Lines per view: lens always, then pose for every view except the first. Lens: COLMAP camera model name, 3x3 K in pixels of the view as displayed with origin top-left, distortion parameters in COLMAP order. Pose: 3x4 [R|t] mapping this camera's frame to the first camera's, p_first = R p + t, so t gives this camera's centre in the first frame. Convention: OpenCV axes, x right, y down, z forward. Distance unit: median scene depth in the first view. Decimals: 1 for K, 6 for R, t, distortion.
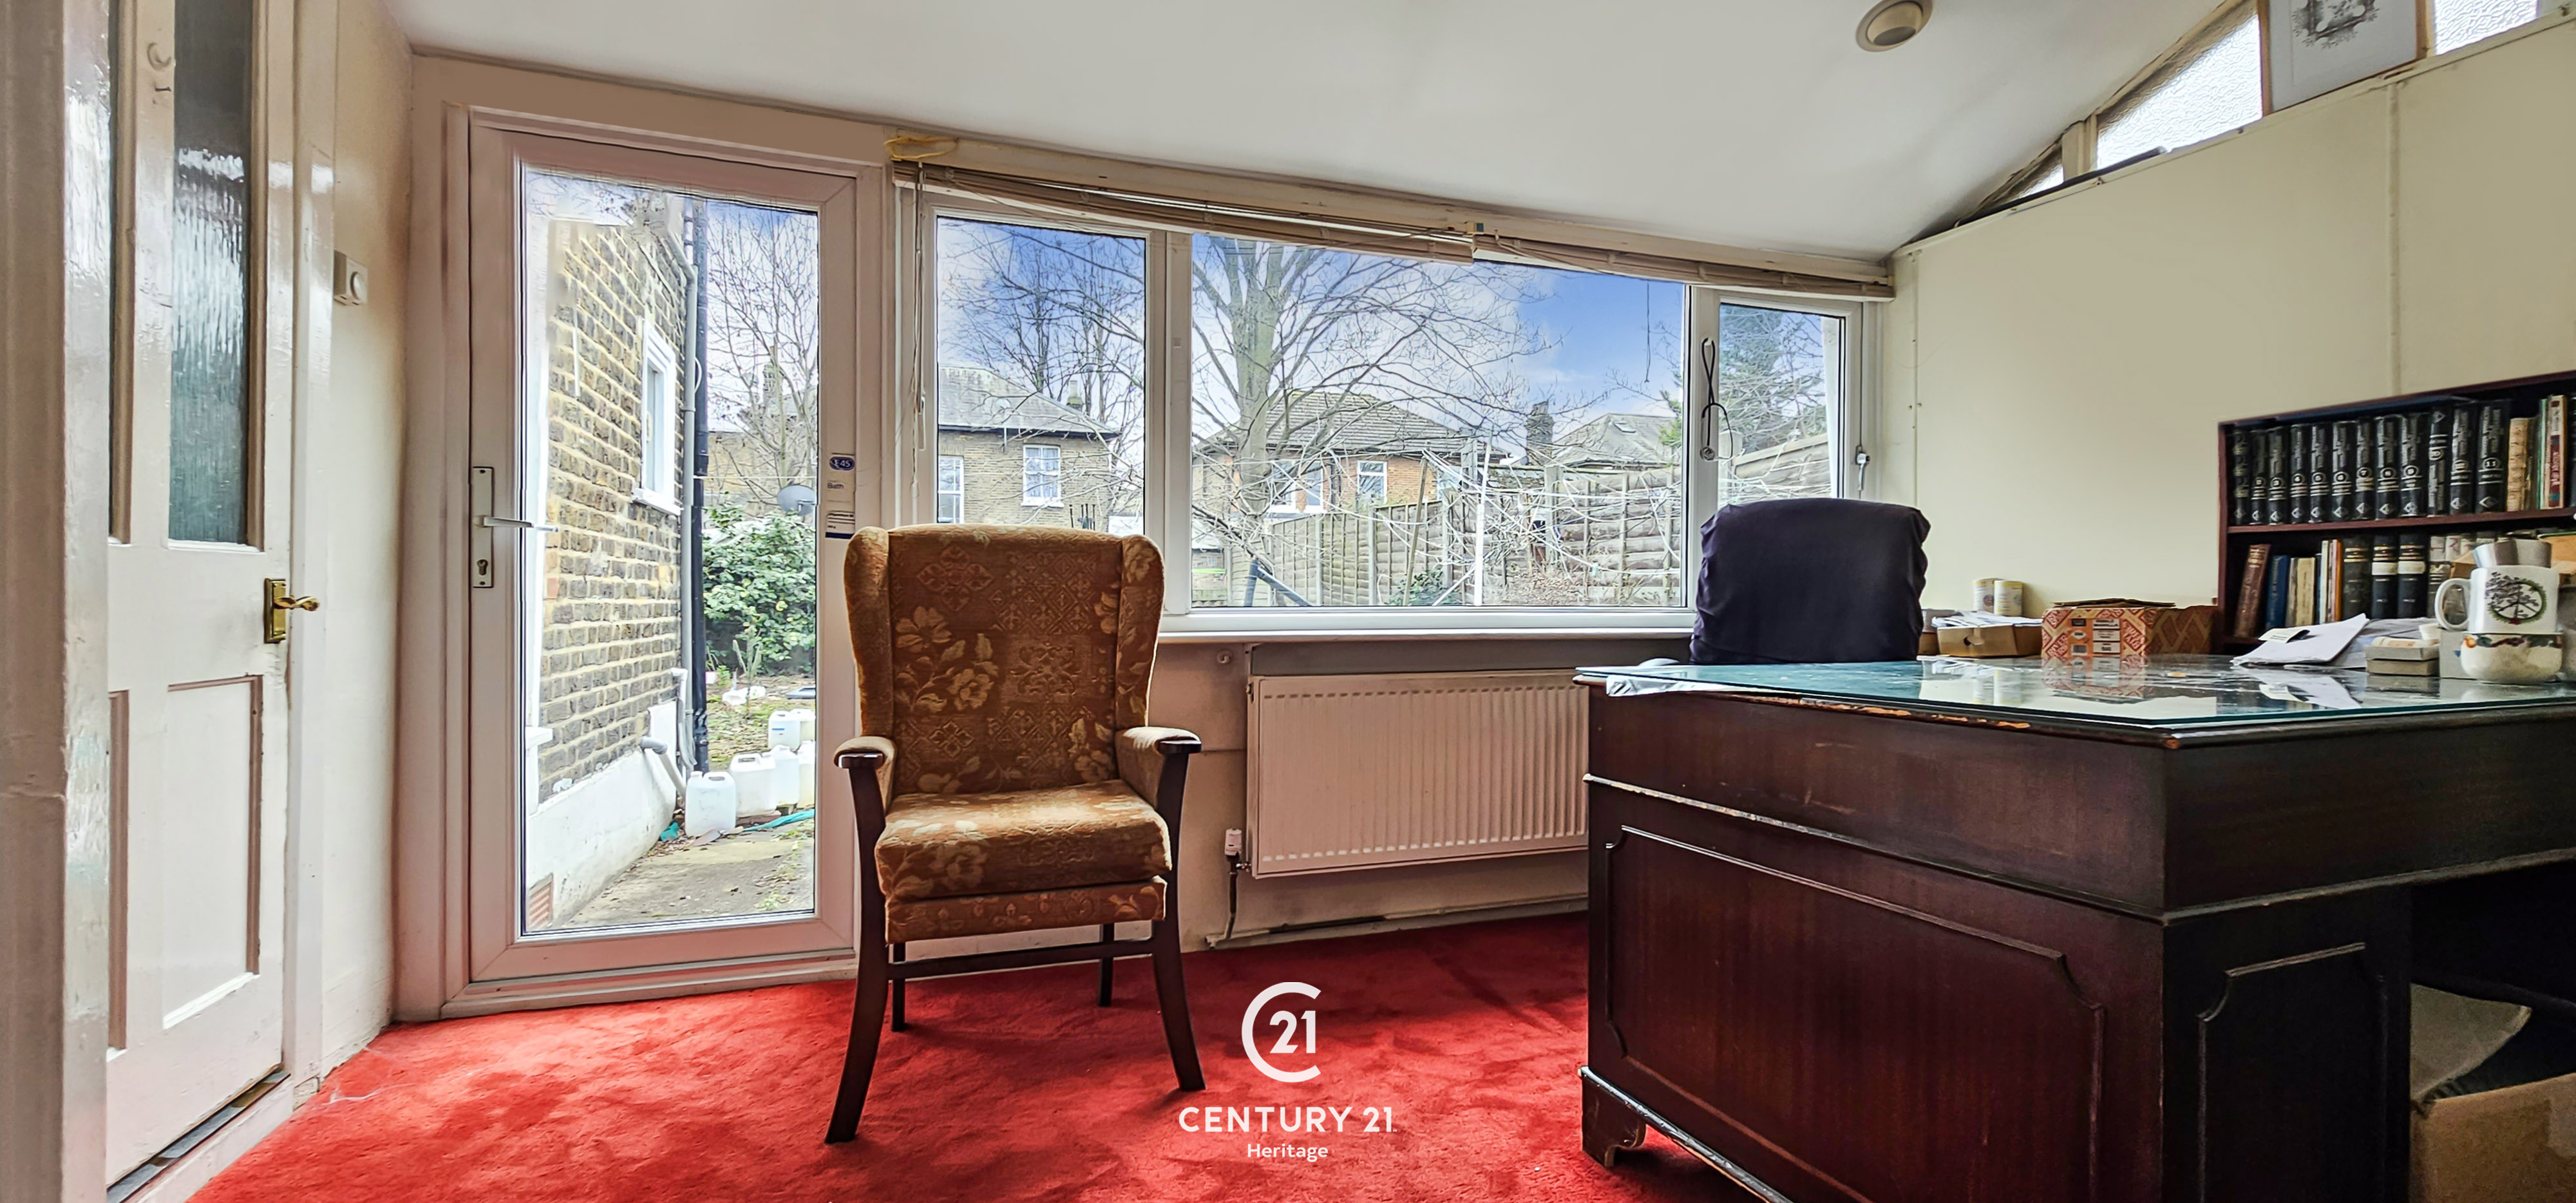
lens RADIAL K [[1083.9, 0, 1288.7], [0, 1083.9, 612.8], [0, 0, 1]] dist [-0.001869, -0.000440]
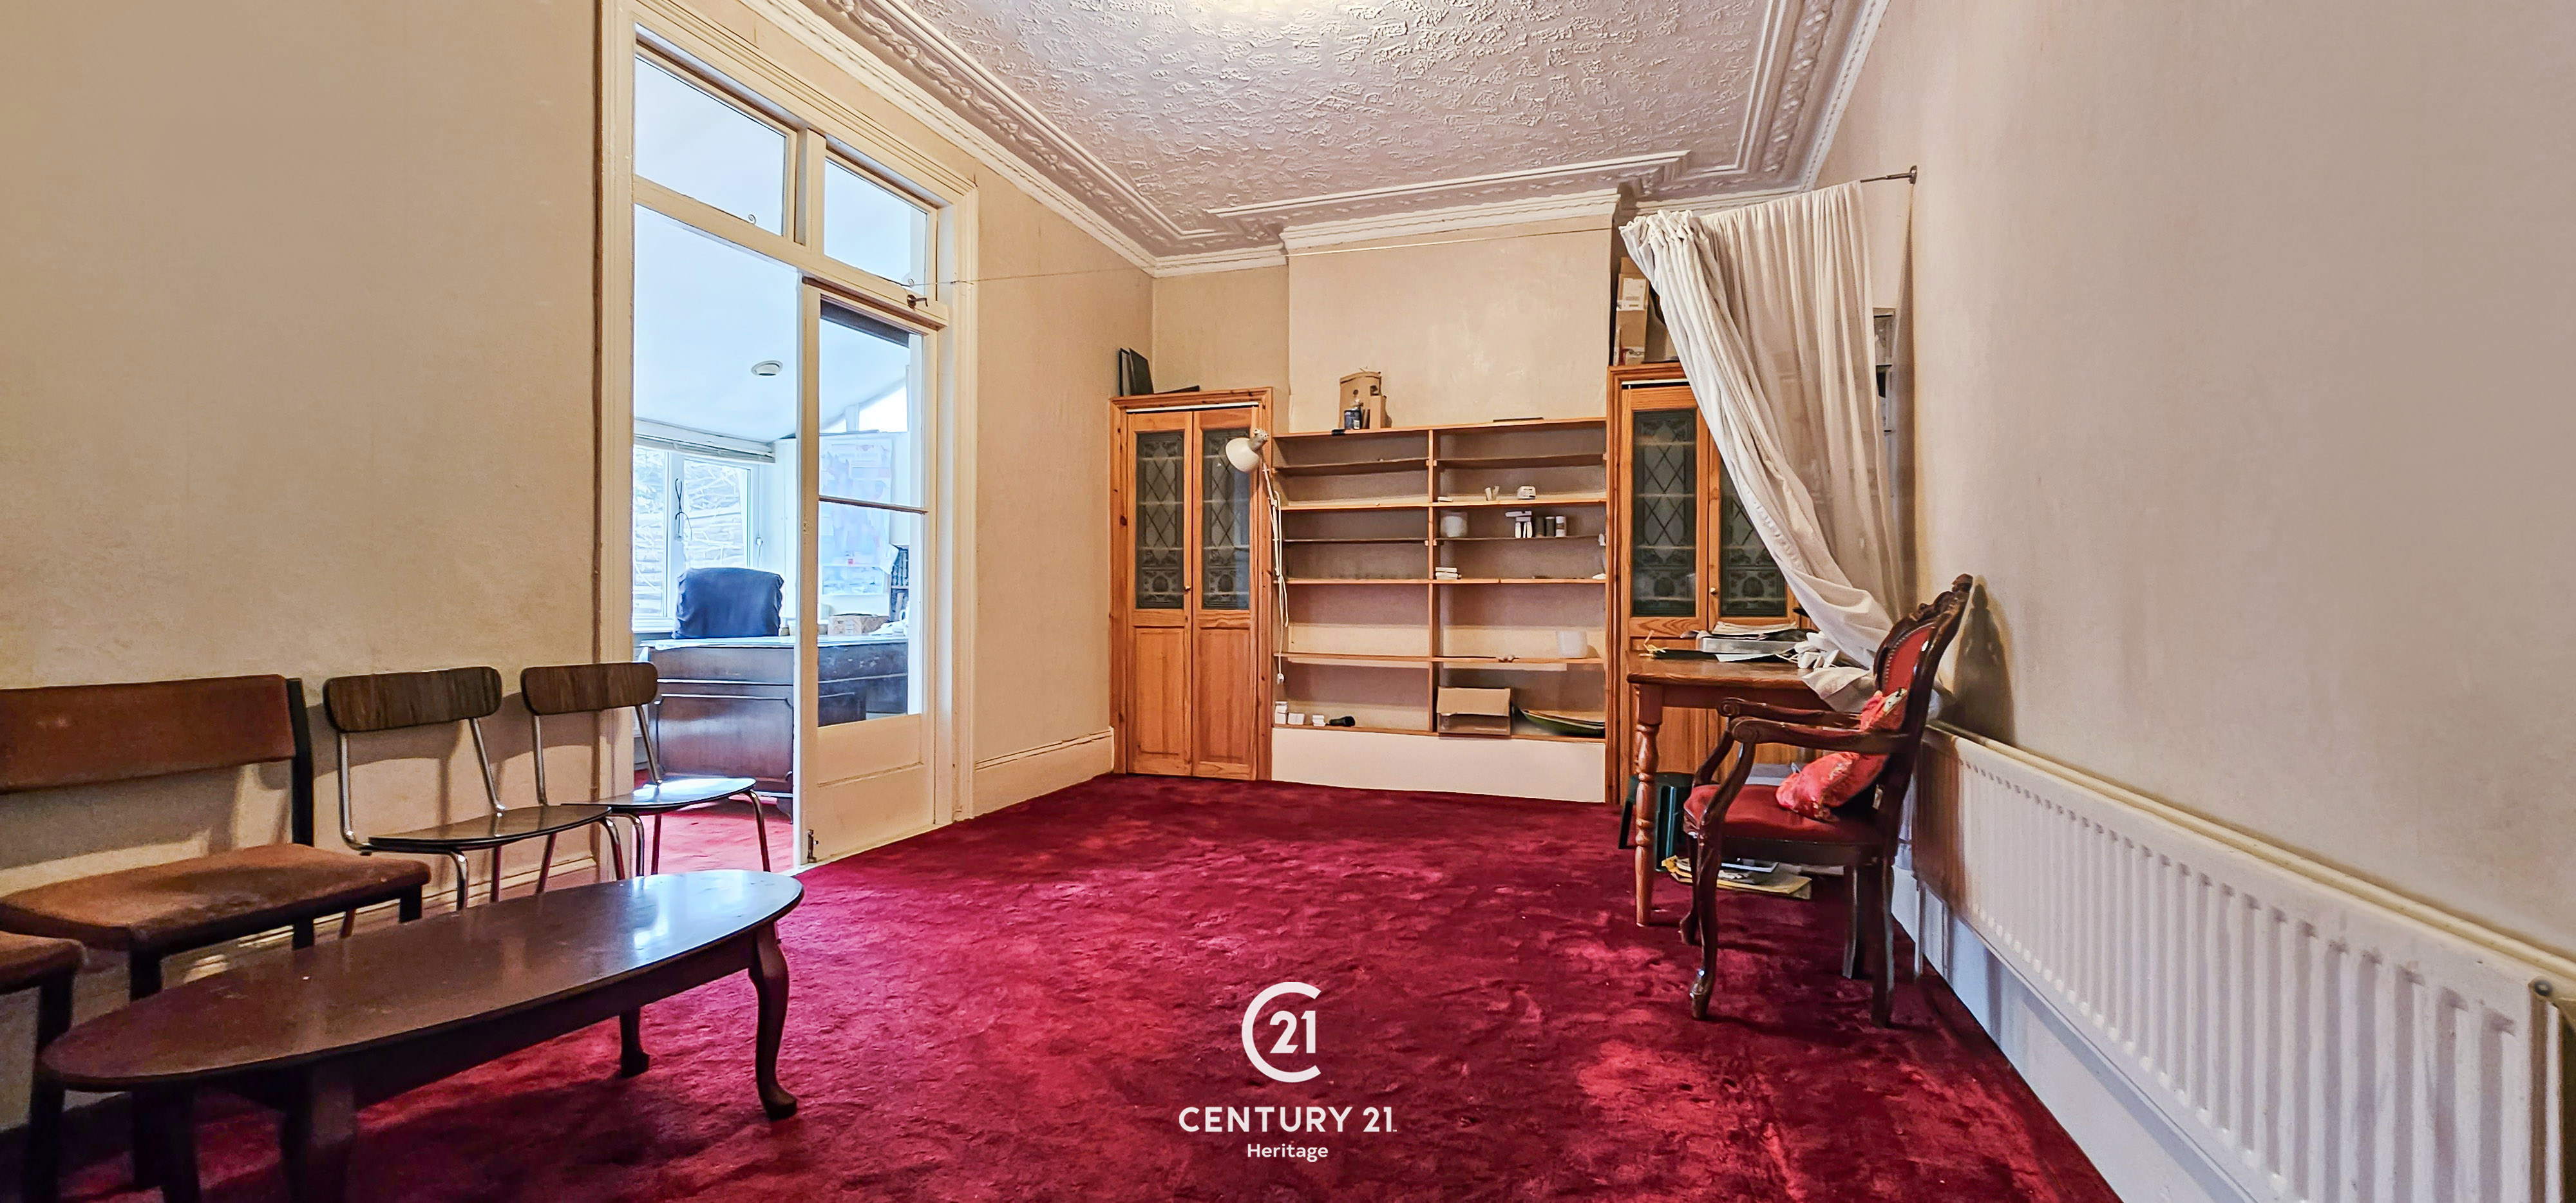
lens RADIAL K [[1083.9, 0, 1285.1], [0, 1083.9, 610.0], [0, 0, 1]] dist [-0.001869, -0.000440]
pose [[0.625383, -0.008053, 0.780276, -0.527909], [0.004408, 0.999967, 0.006788, -0.028555], [-0.780305, -0.000805, 0.625398, -1.246096]]
